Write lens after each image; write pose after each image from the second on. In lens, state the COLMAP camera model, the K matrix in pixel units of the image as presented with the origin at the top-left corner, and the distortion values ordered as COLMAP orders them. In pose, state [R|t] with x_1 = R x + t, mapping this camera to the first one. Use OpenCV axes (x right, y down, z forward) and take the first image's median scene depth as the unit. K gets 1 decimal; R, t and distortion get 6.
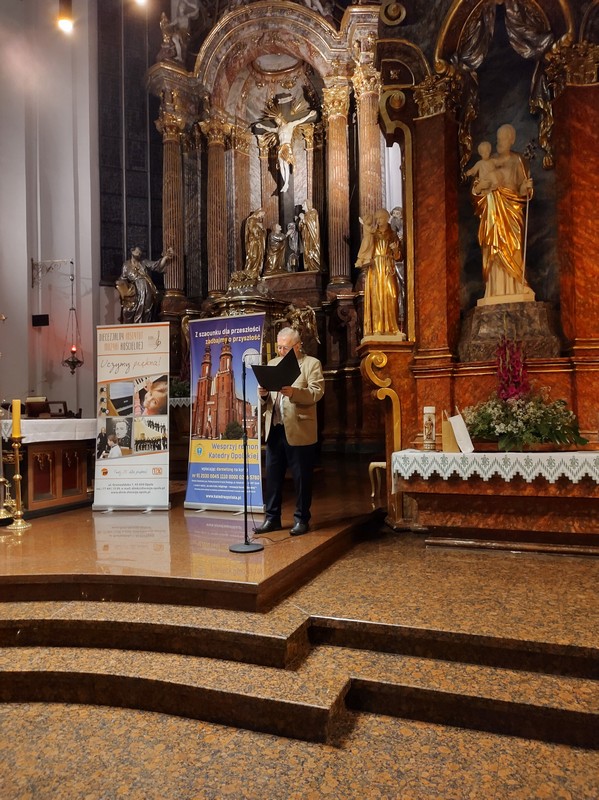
lens RADIAL K [[587.4, 0, 298.5], [0, 587.4, 402.5], [0, 0, 1]] dist [0.054600, -0.057221]
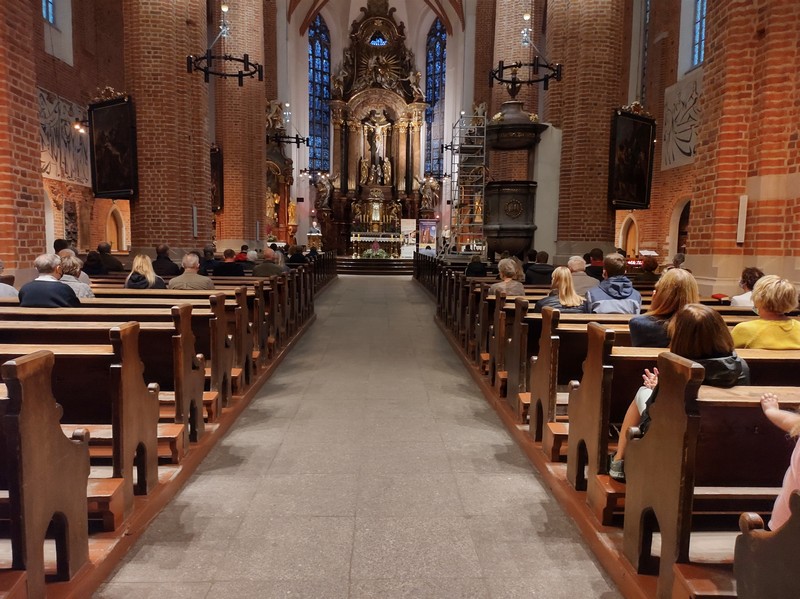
lens RADIAL K [[587.4, 0, 400.0], [0, 587.4, 299.5], [0, 0, 1]] dist [0.054600, -0.057221]
pose [[0.915983, 0.000535, 0.401217, -0.998174], [-0.046061, 0.993528, 0.103832, 0.010484], [-0.398564, -0.113589, 0.910079, -1.509291]]
